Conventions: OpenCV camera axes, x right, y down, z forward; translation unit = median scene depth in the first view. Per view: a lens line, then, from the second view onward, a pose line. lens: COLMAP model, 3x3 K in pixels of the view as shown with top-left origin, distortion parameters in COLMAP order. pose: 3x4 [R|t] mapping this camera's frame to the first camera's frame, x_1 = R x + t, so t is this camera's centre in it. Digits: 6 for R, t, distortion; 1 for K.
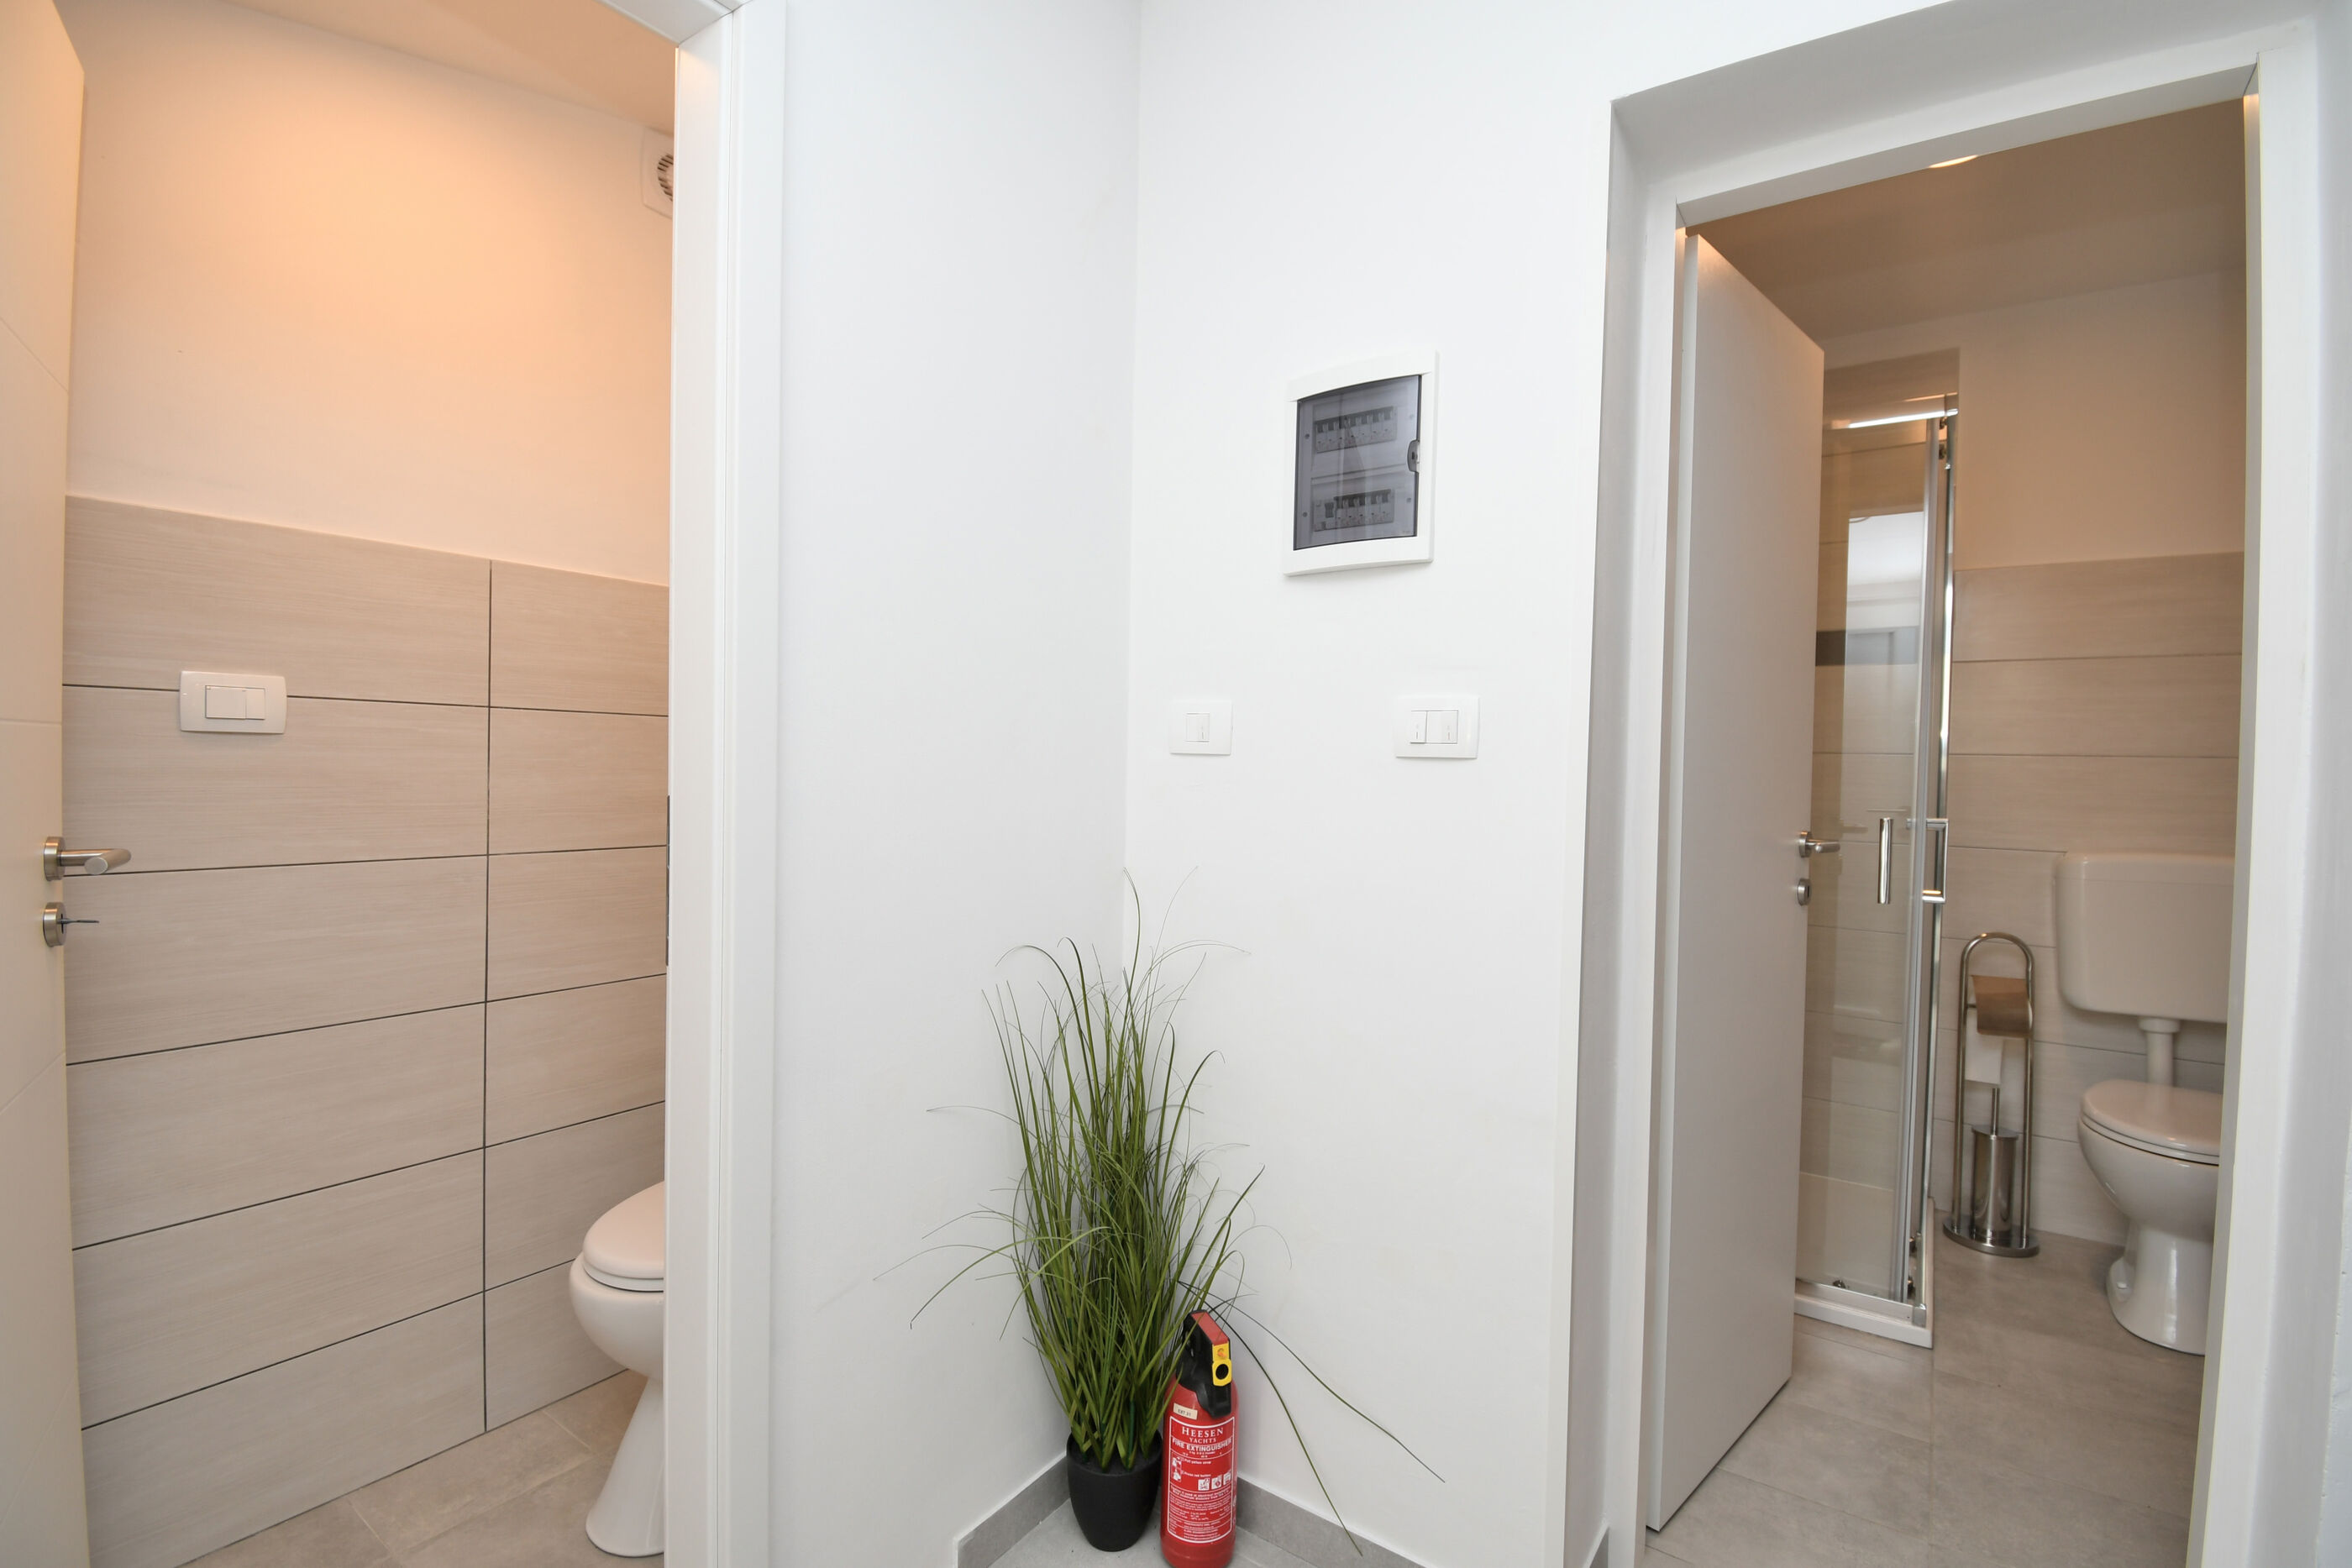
lens RADIAL K [[1027.3, 0, 1177.4], [0, 1027.3, 788.2], [0, 0, 1]] dist [0.022184, -0.026956]
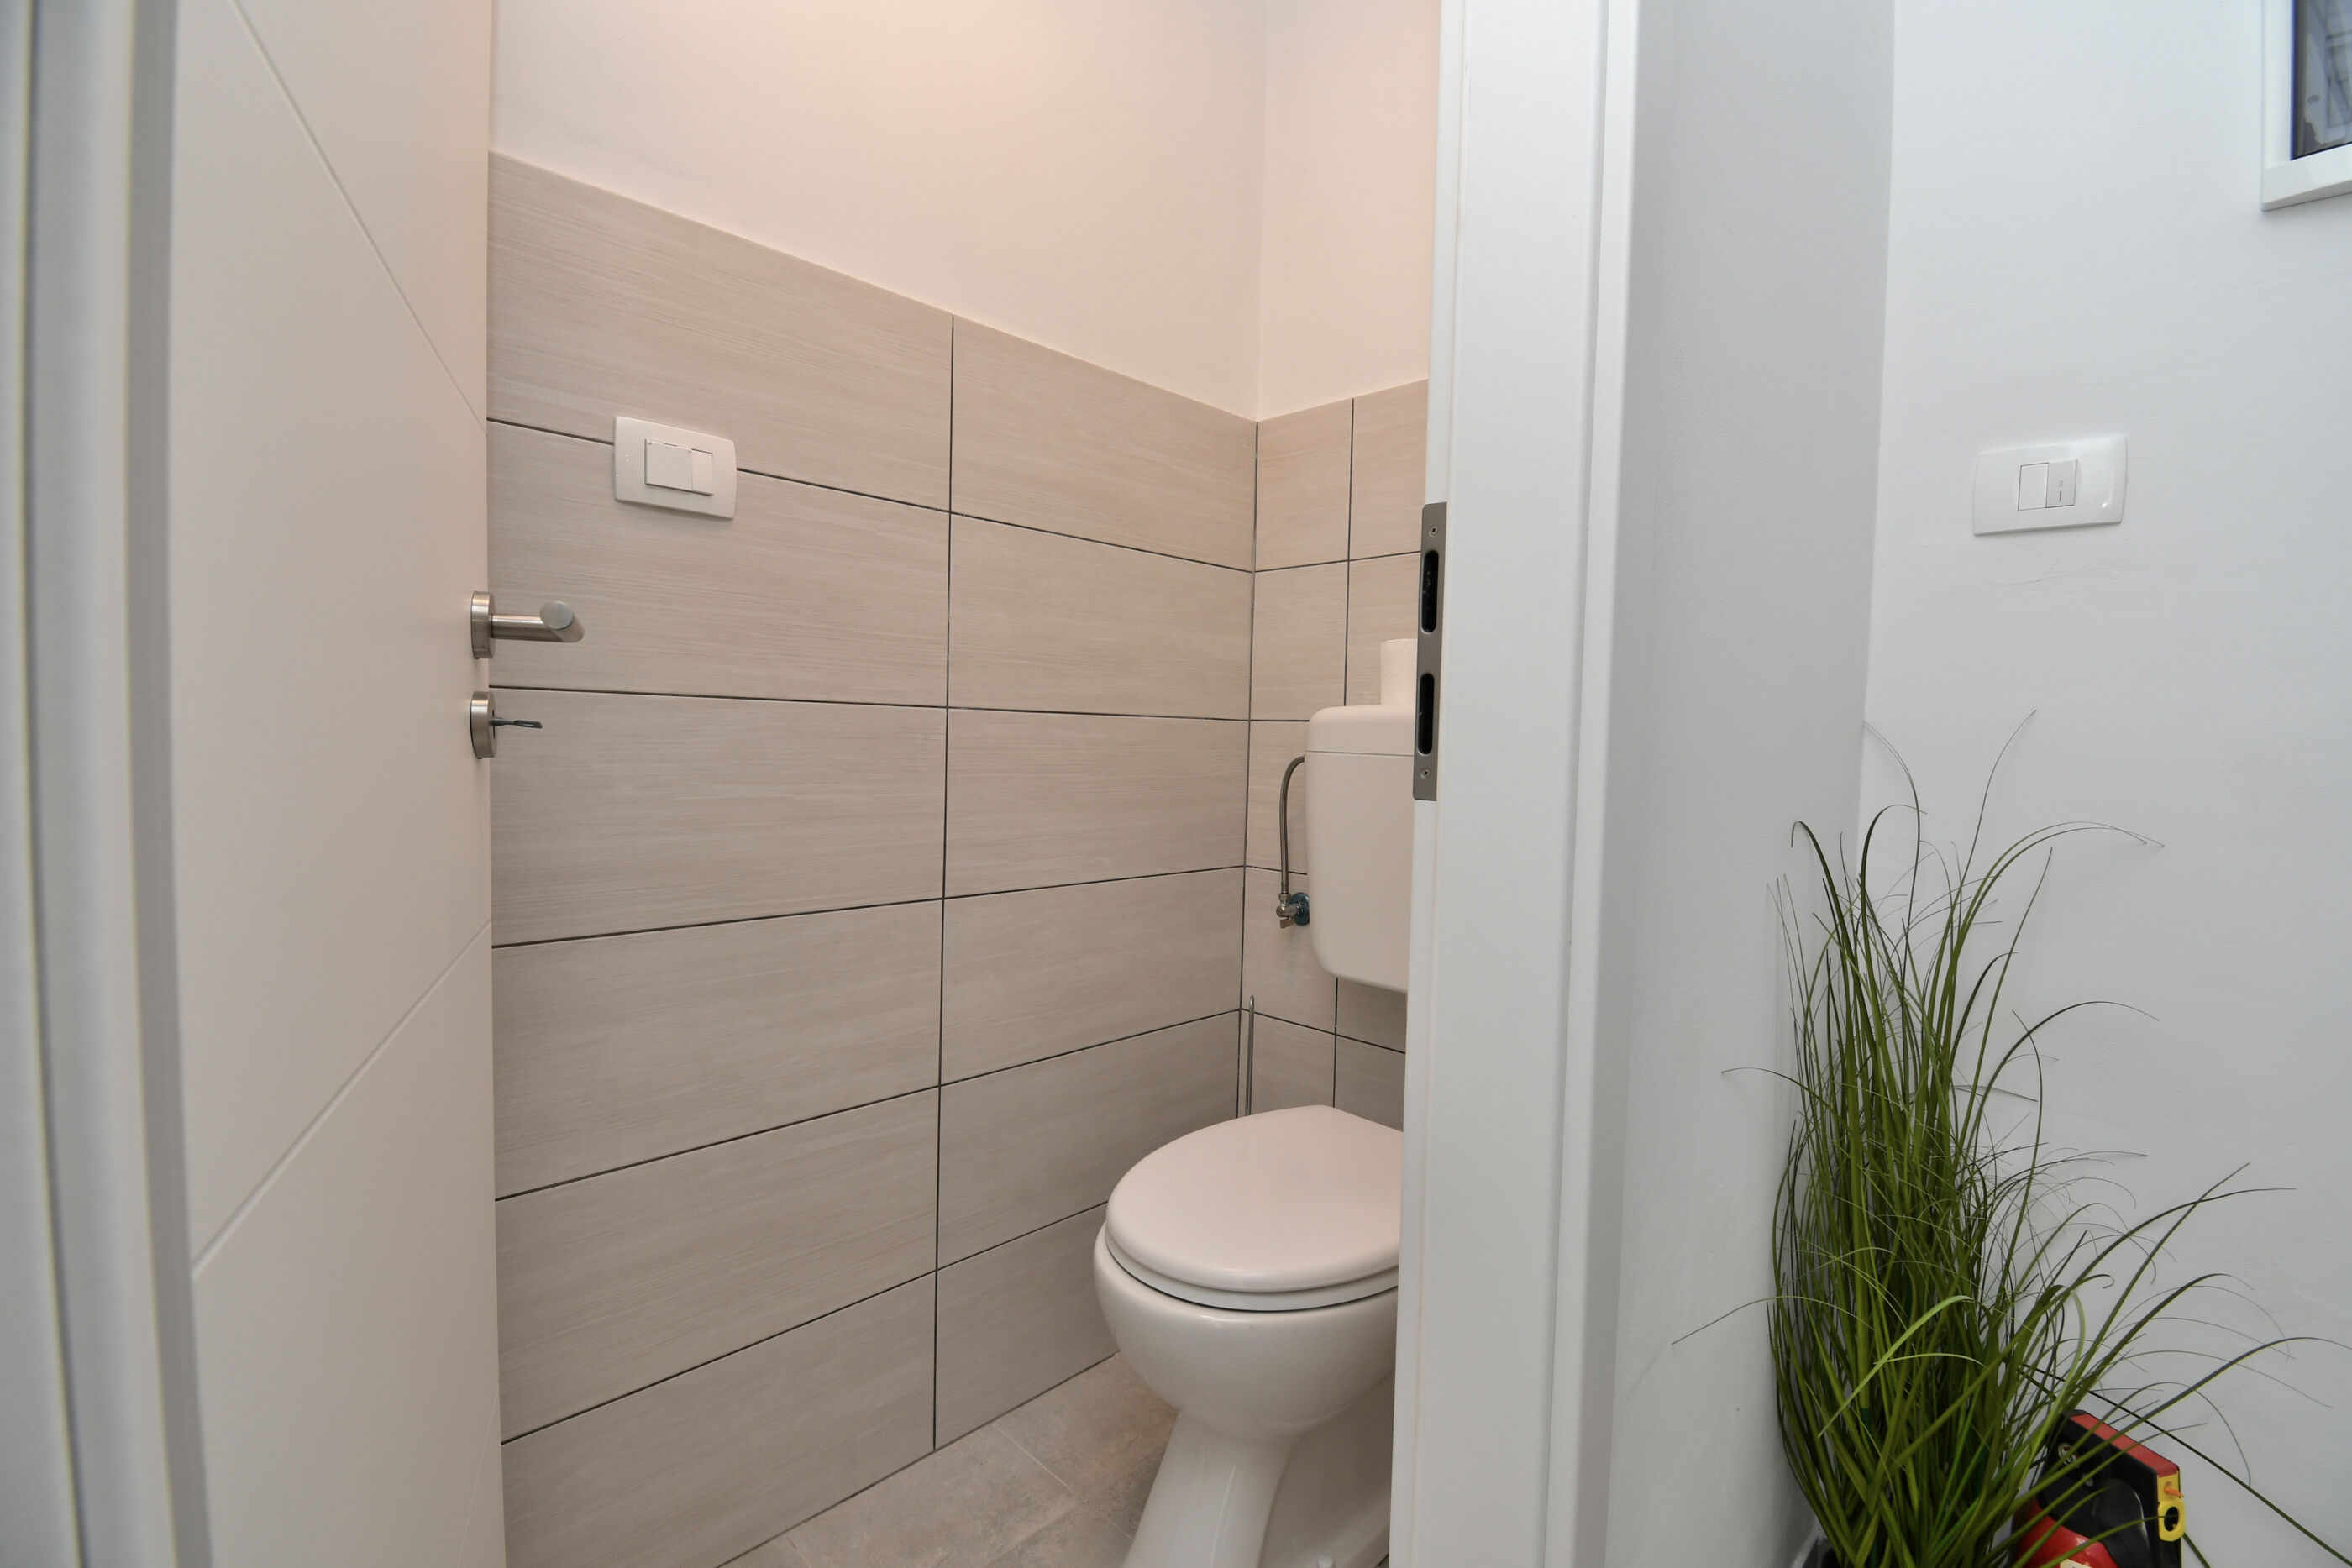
lens RADIAL K [[1012.9, 0, 1178.2], [0, 1012.9, 791.8], [0, 0, 1]] dist [0.019359, -0.019104]
pose [[0.985562, 0.008551, -0.169096, -0.406749], [-0.004853, 0.999740, 0.022274, 0.120640], [0.169243, -0.021132, 0.985348, 0.311648]]
